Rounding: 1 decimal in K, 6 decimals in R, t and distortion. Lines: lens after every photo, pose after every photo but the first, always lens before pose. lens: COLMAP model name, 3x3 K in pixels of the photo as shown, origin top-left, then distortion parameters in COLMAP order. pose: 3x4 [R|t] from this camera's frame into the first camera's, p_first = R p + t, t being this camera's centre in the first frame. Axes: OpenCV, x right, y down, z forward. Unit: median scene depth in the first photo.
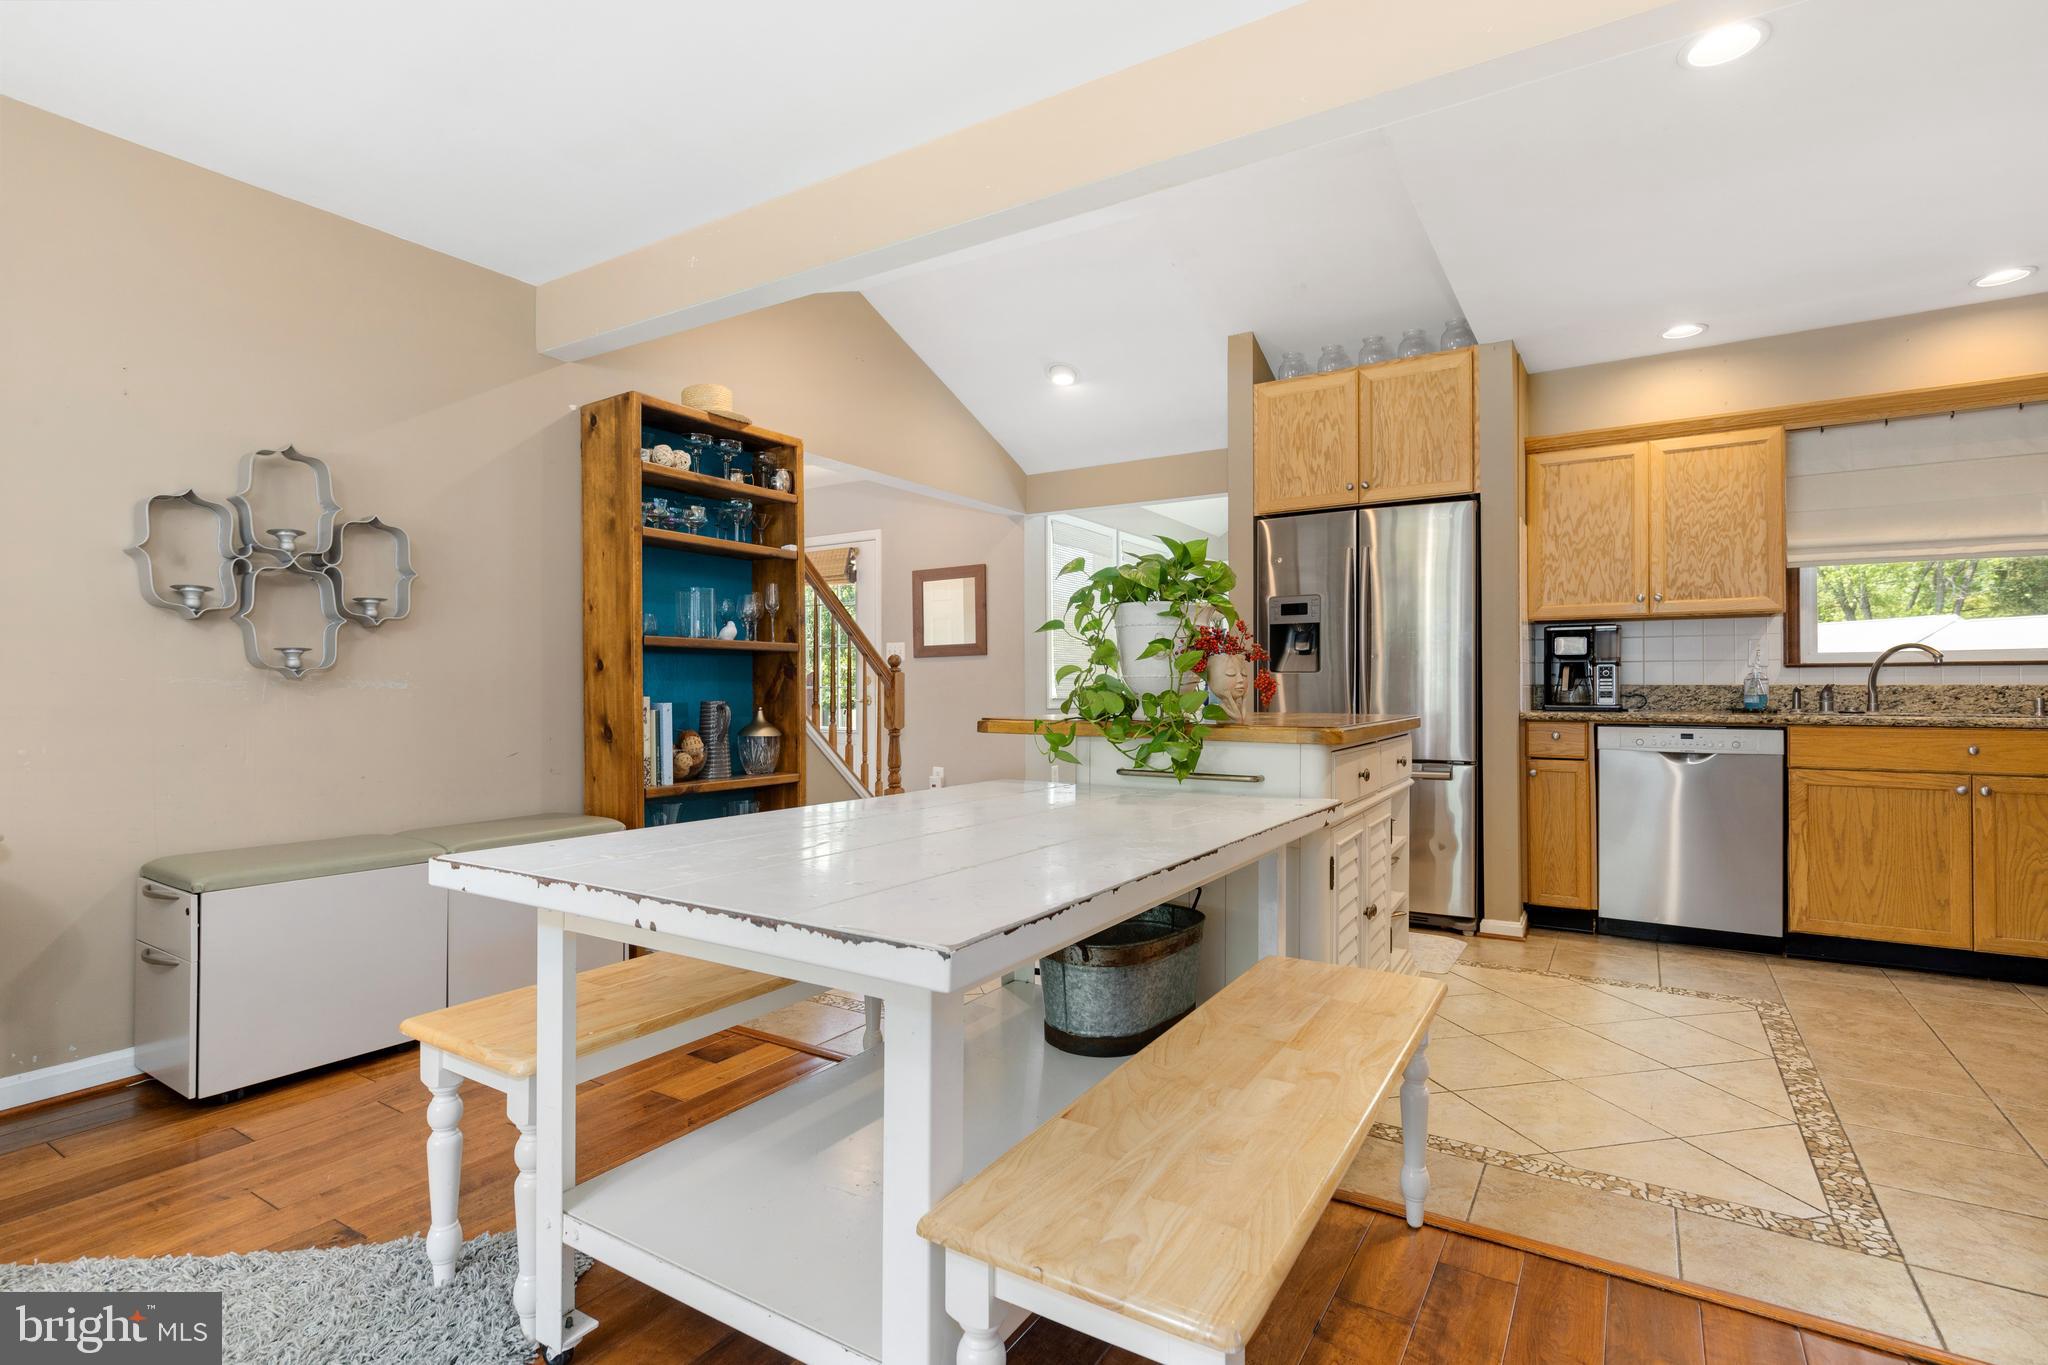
lens RADIAL K [[969.1, 0, 1032.4], [0, 969.1, 685.5], [0, 0, 1]] dist [0.002674, 0.000752]
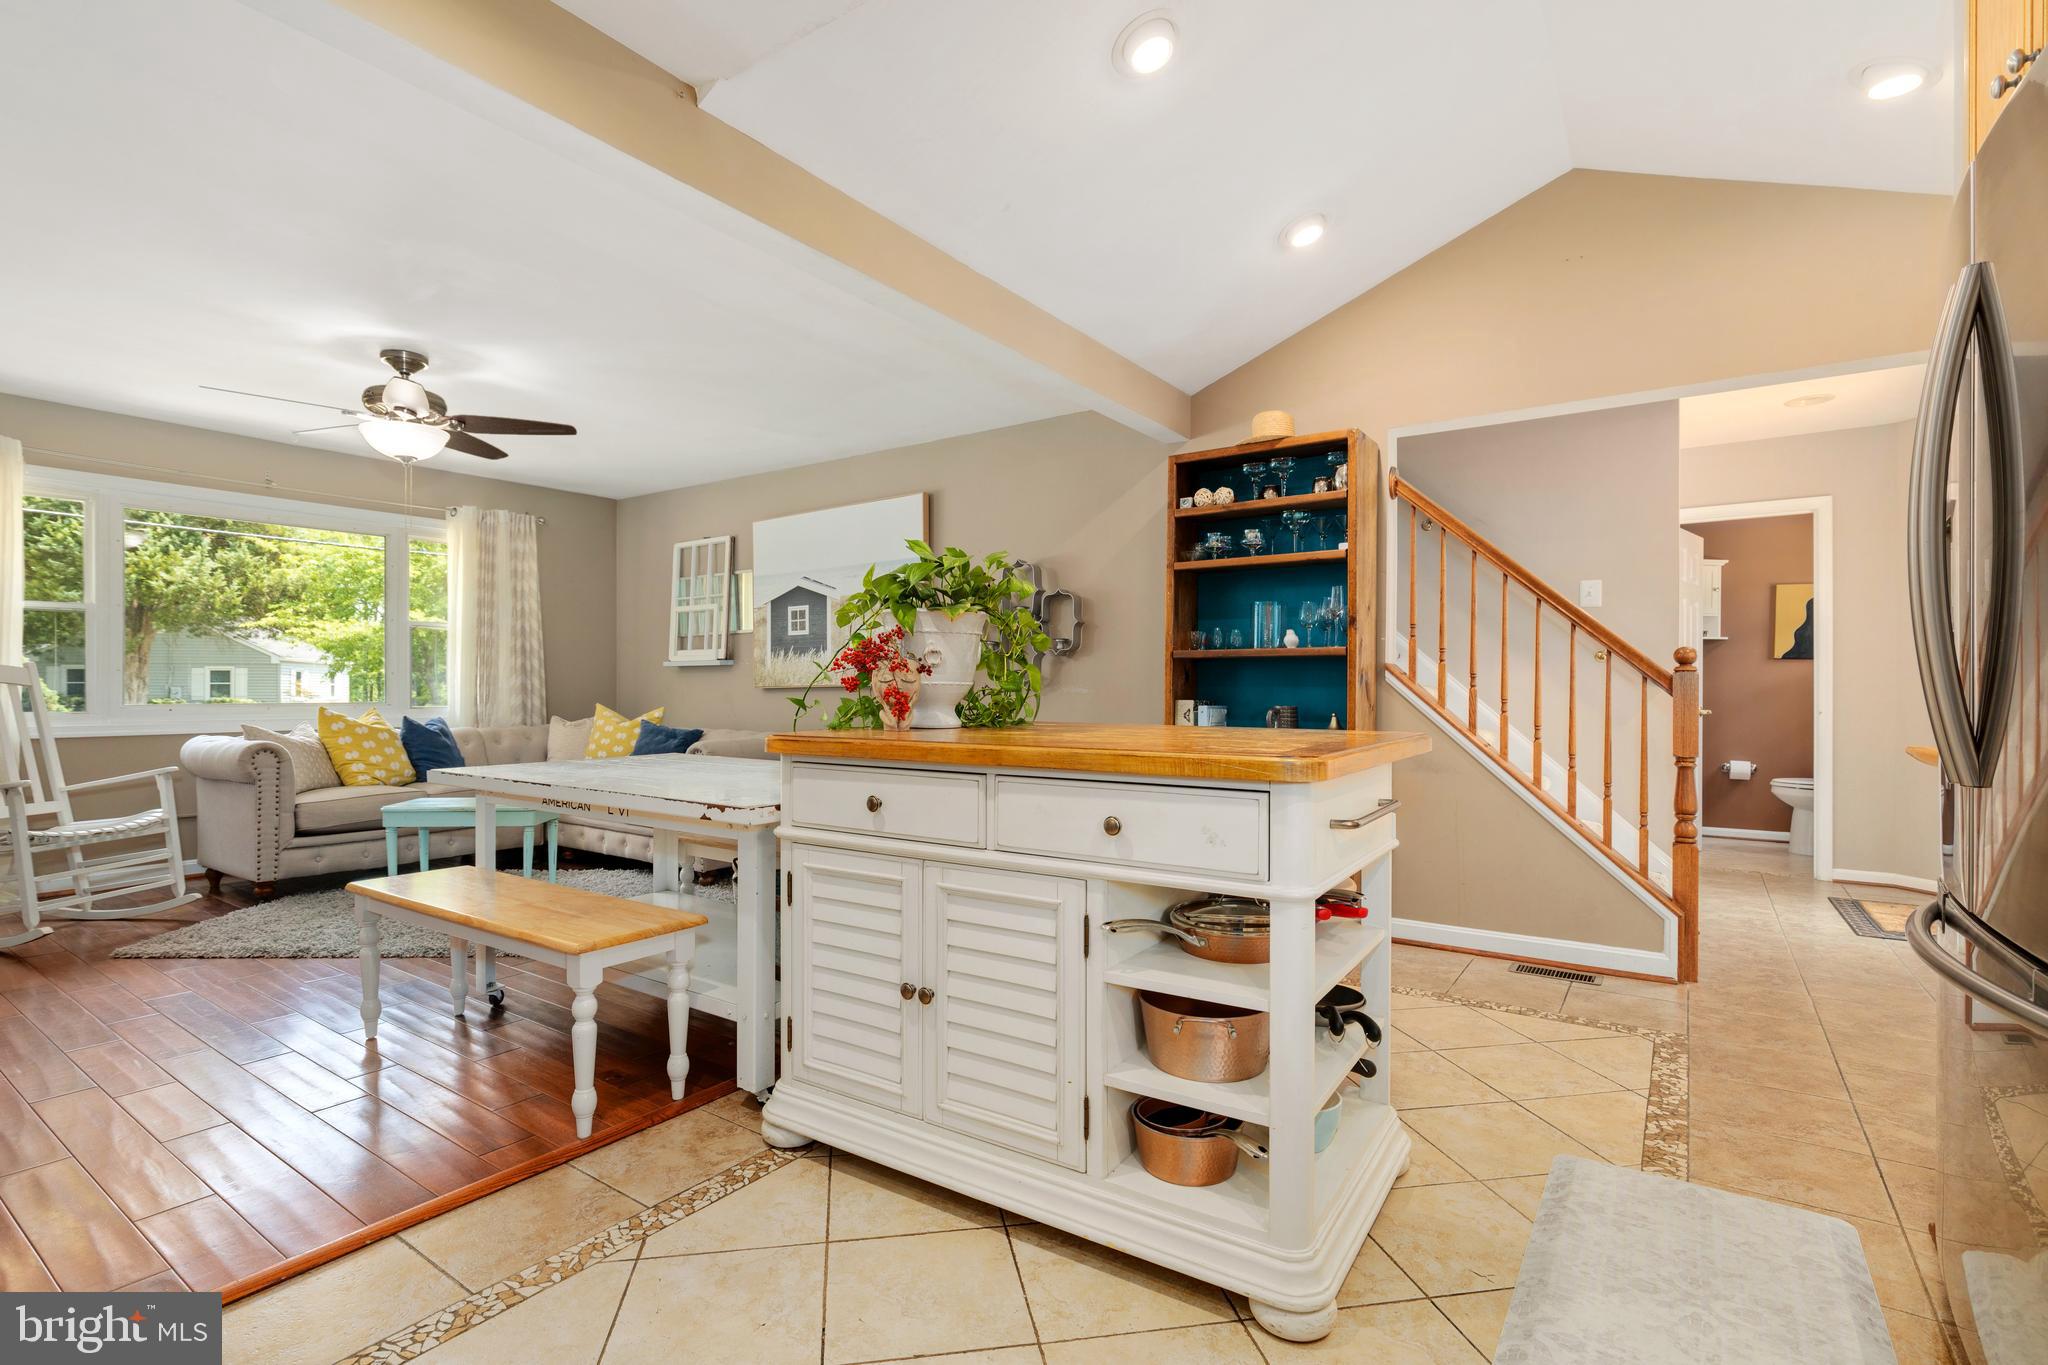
lens RADIAL K [[927.7, 0, 983.1], [0, 927.7, 687.9], [0, 0, 1]] dist [0.000088, -0.000261]
pose [[-0.055992, -0.001948, -0.998429, 0.708558], [-0.000363, 0.999998, -0.001931, -0.001086], [0.998431, 0.000254, -0.055993, 0.726126]]
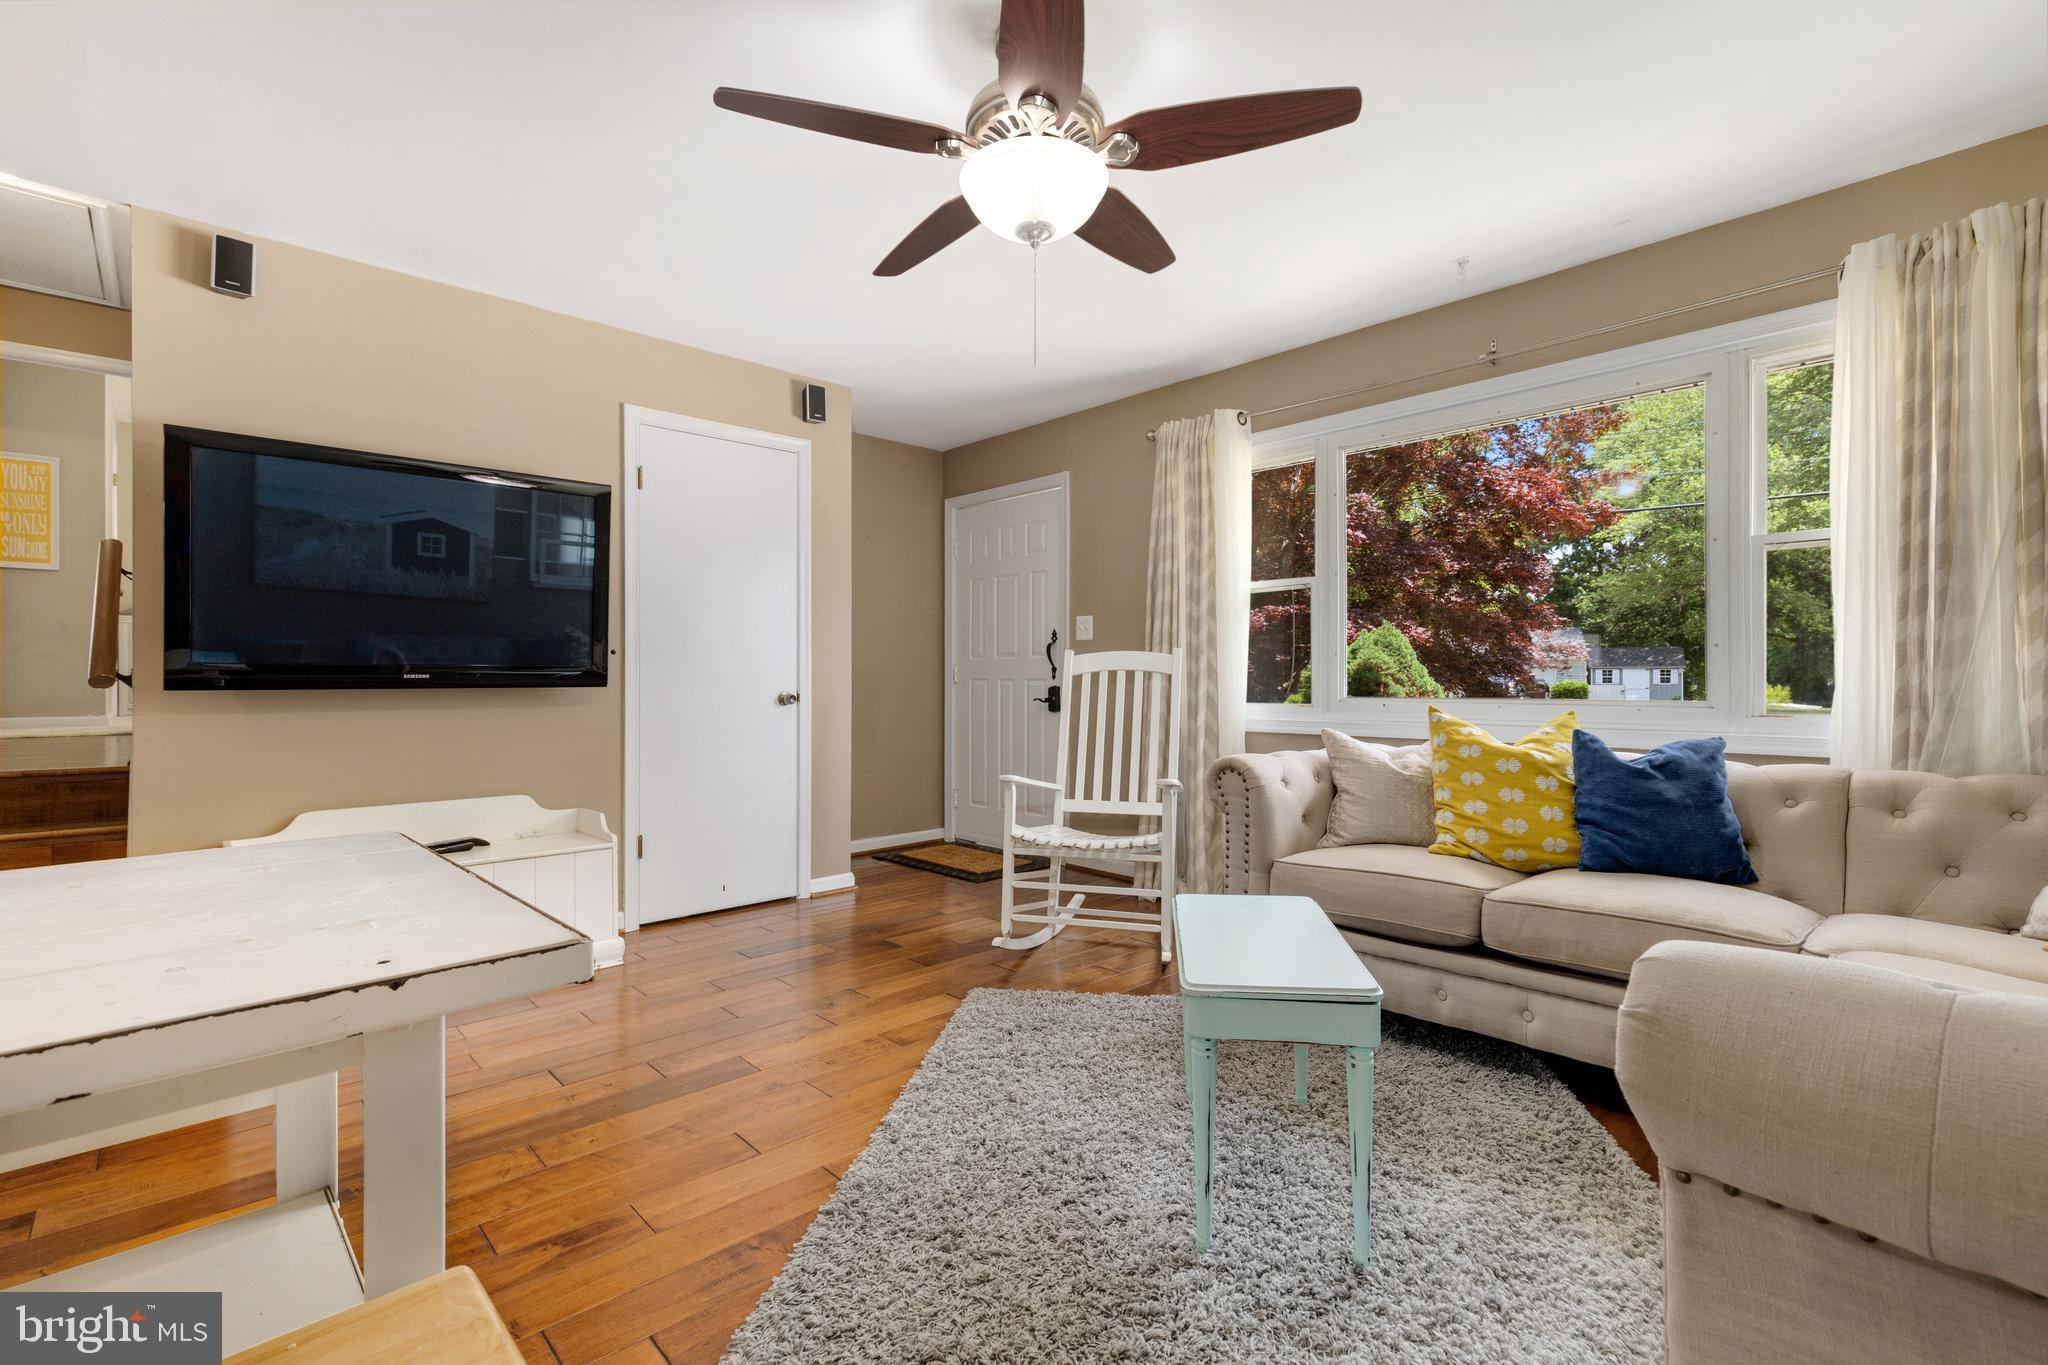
lens RADIAL K [[927.7, 0, 1032.5], [0, 927.7, 675.8], [0, 0, 1]] dist [0.000088, -0.000261]
pose [[-0.969111, 0.001822, 0.246620, -0.390877], [0.000841, 0.999991, -0.004082, 0.000914], [-0.246625, -0.003749, -0.969104, 0.555663]]
